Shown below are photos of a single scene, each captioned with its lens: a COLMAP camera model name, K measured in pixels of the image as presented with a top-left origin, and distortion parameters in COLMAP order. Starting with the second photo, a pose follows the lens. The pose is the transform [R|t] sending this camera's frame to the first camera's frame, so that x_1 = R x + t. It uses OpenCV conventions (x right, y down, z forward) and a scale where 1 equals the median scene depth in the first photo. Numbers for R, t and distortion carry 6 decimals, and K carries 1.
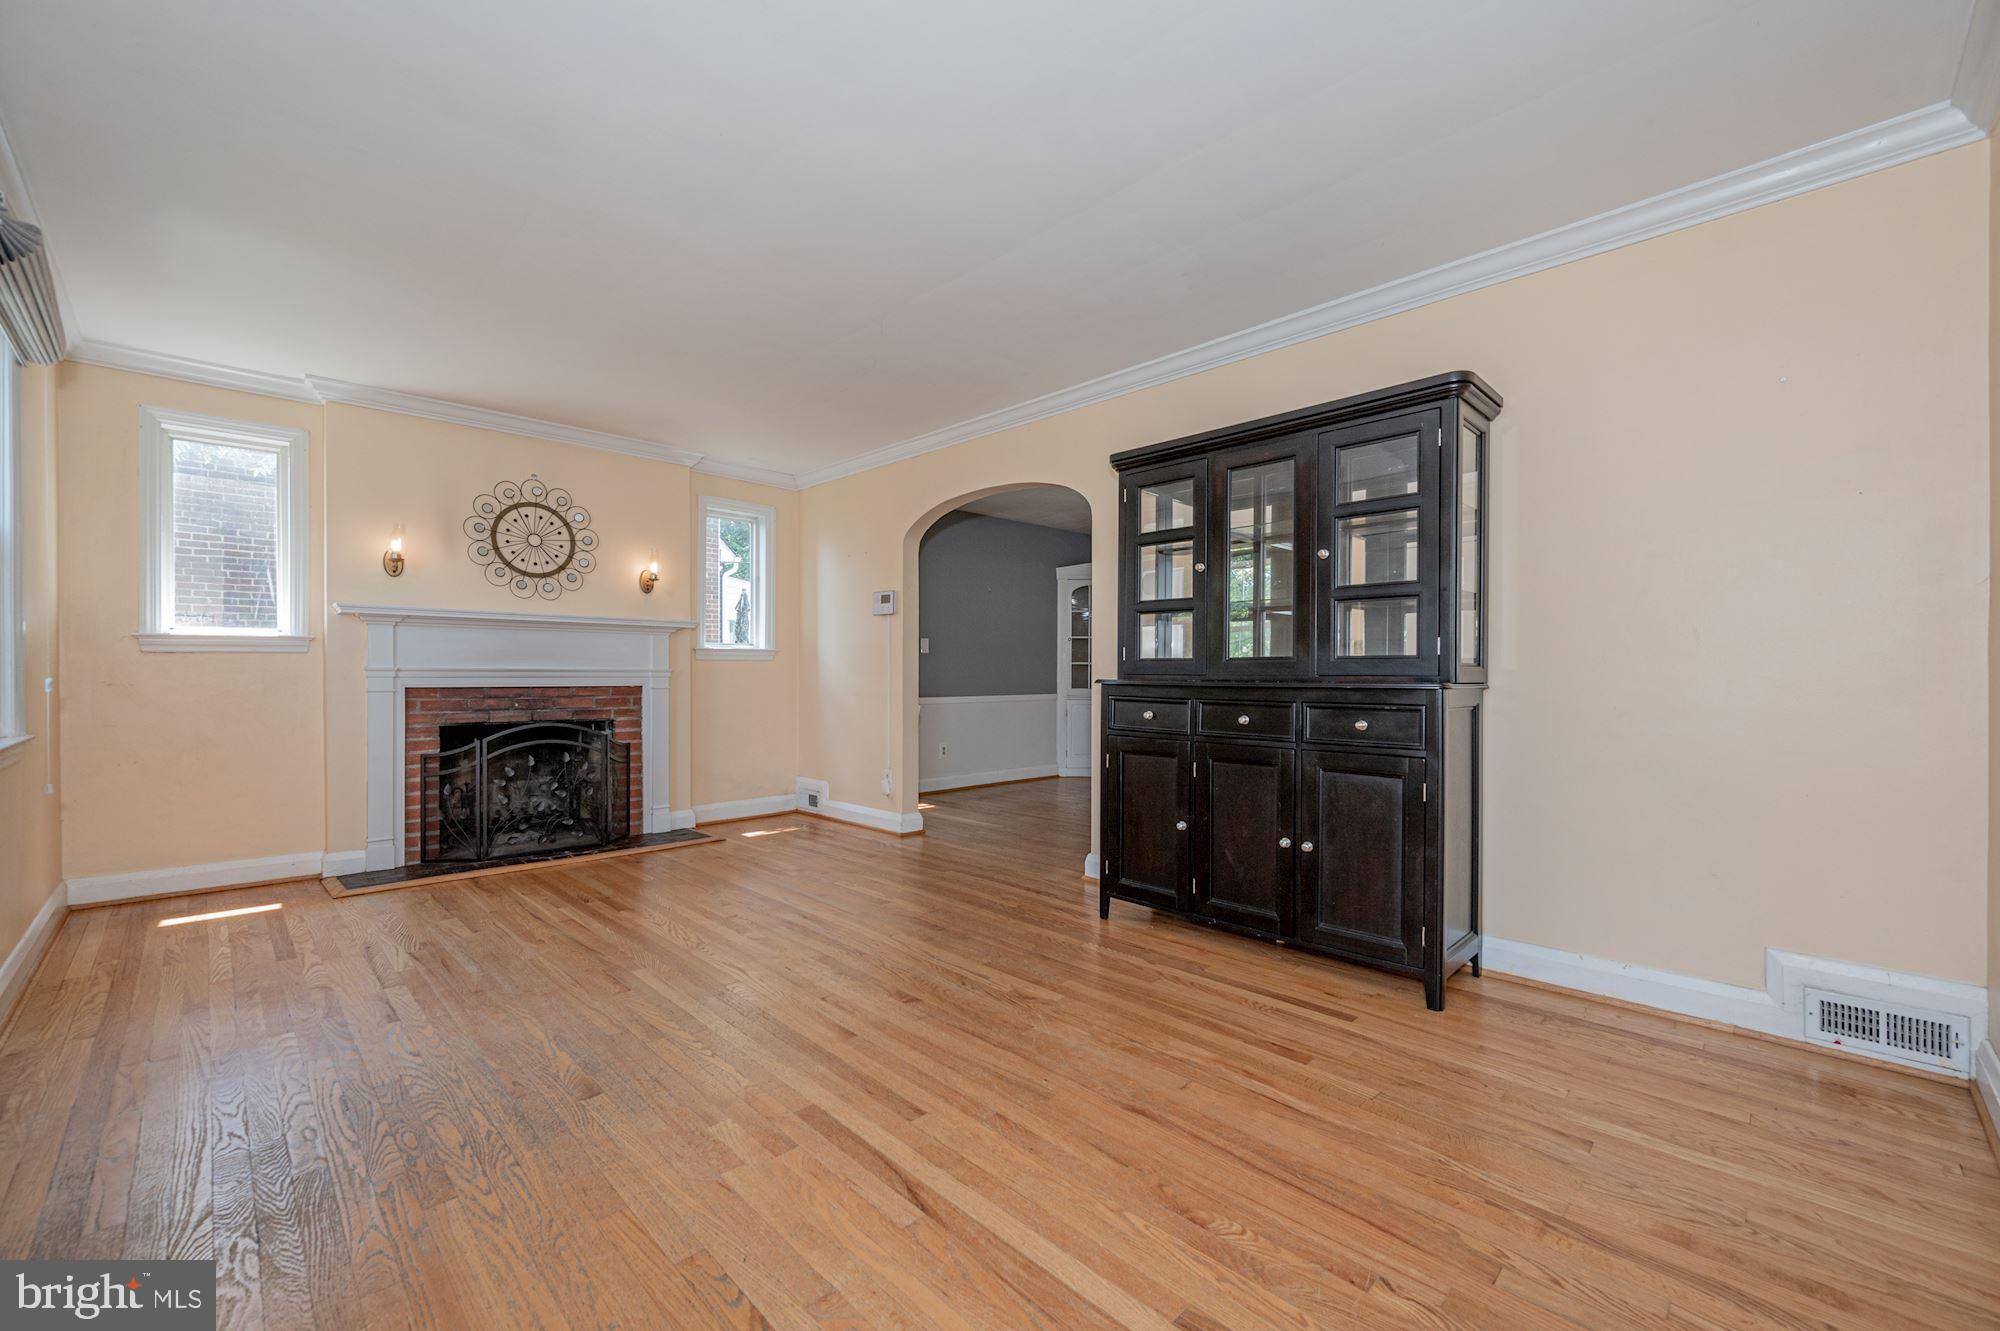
lens RADIAL K [[794.2, 0, 1001.8], [0, 794.2, 667.8], [0, 0, 1]] dist [-0.003970, 0.000533]
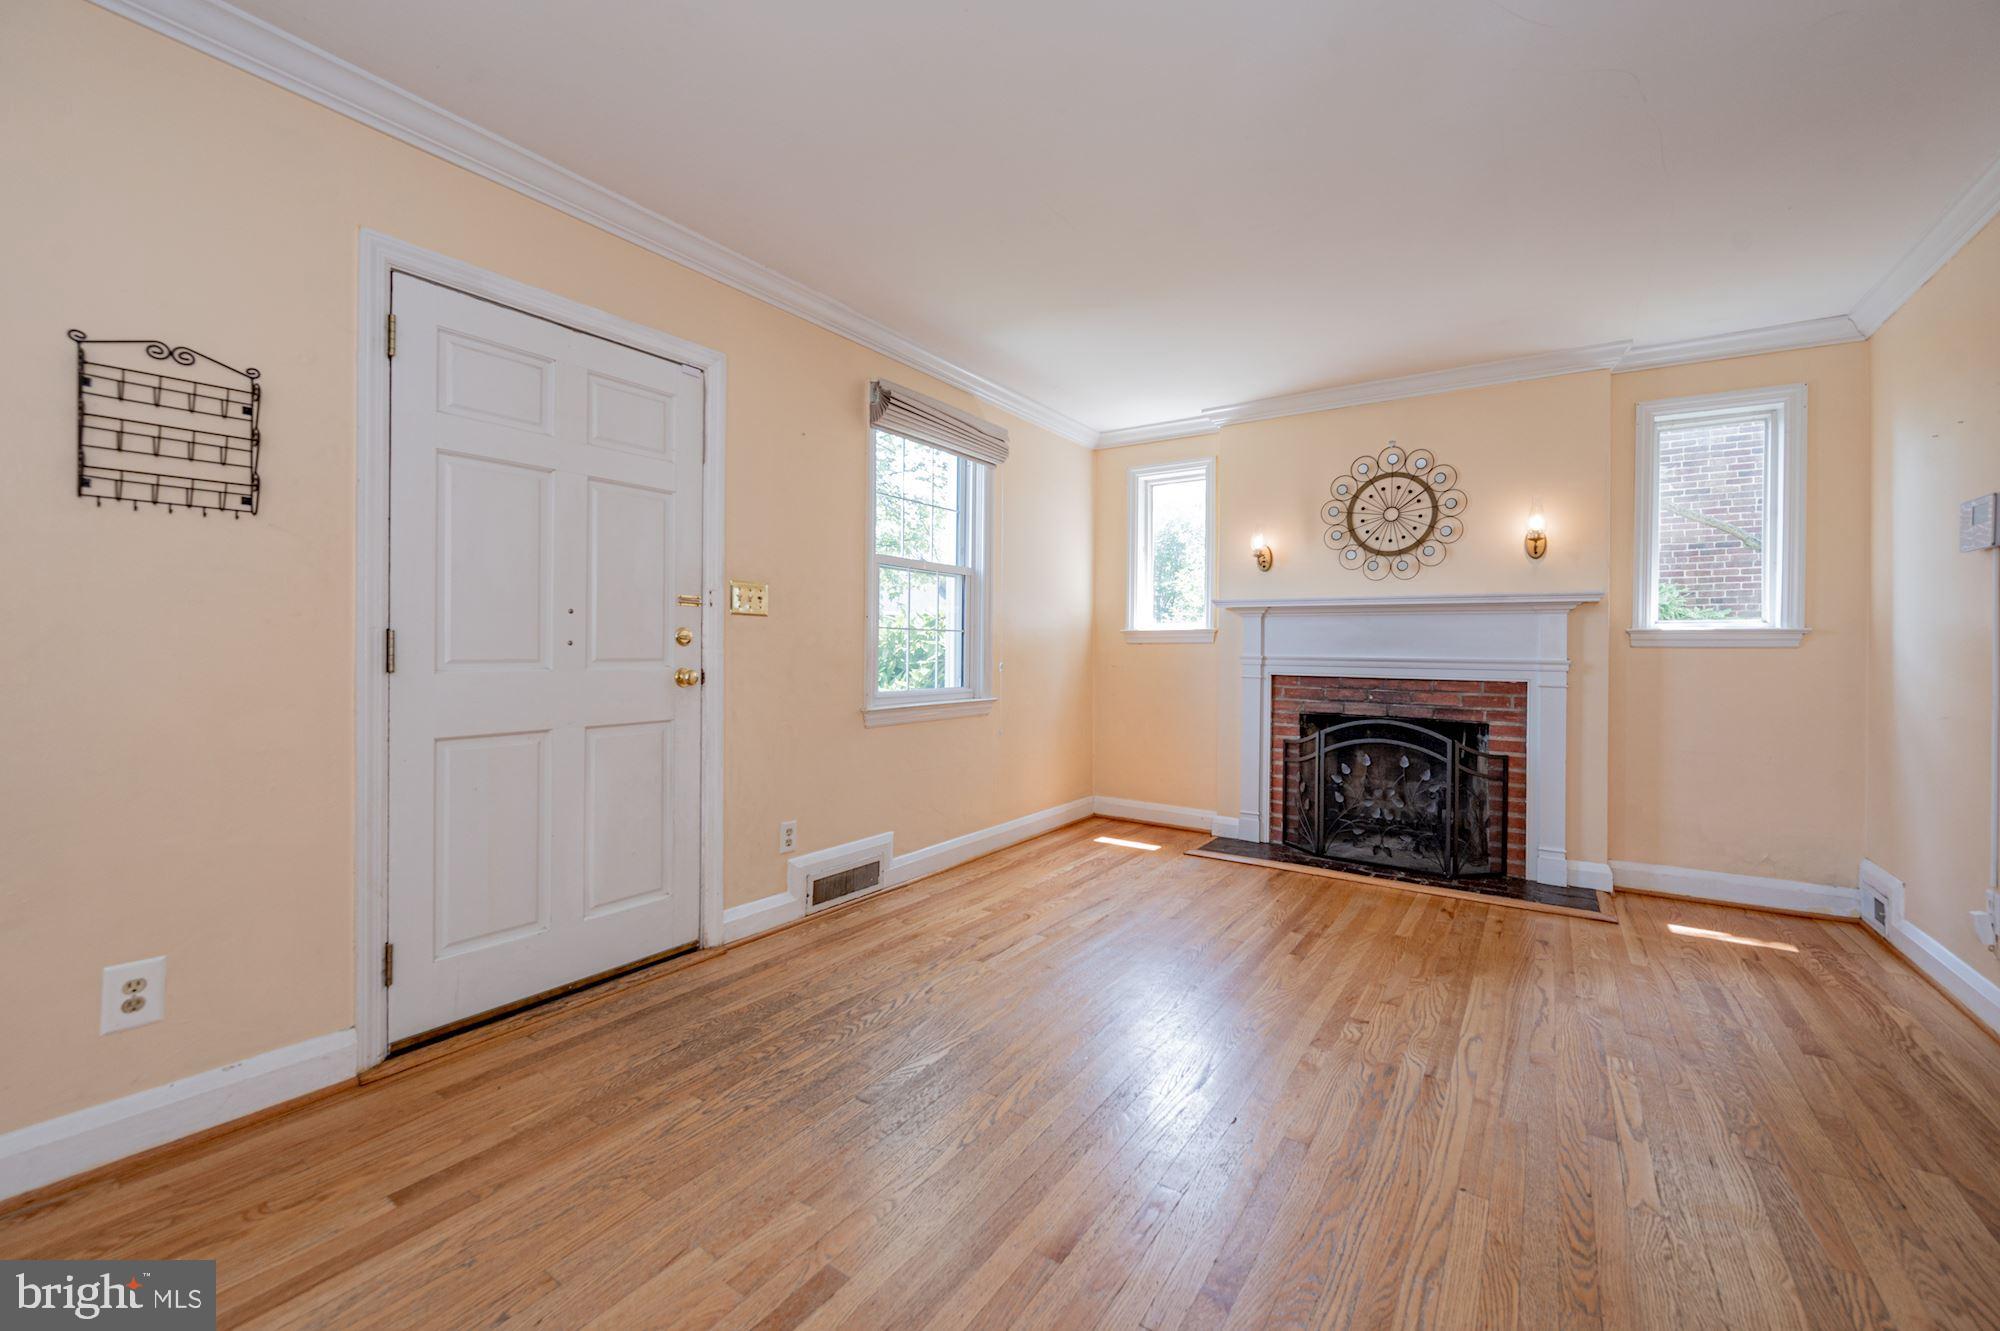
lens RADIAL K [[794.2, 0, 1007.6], [0, 794.2, 647.5], [0, 0, 1]] dist [-0.003970, 0.000533]
pose [[0.204341, -0.001941, -0.978898, 0.201772], [-0.001539, 0.999996, -0.002304, -0.008287], [0.978899, 0.001978, 0.204337, 0.404136]]
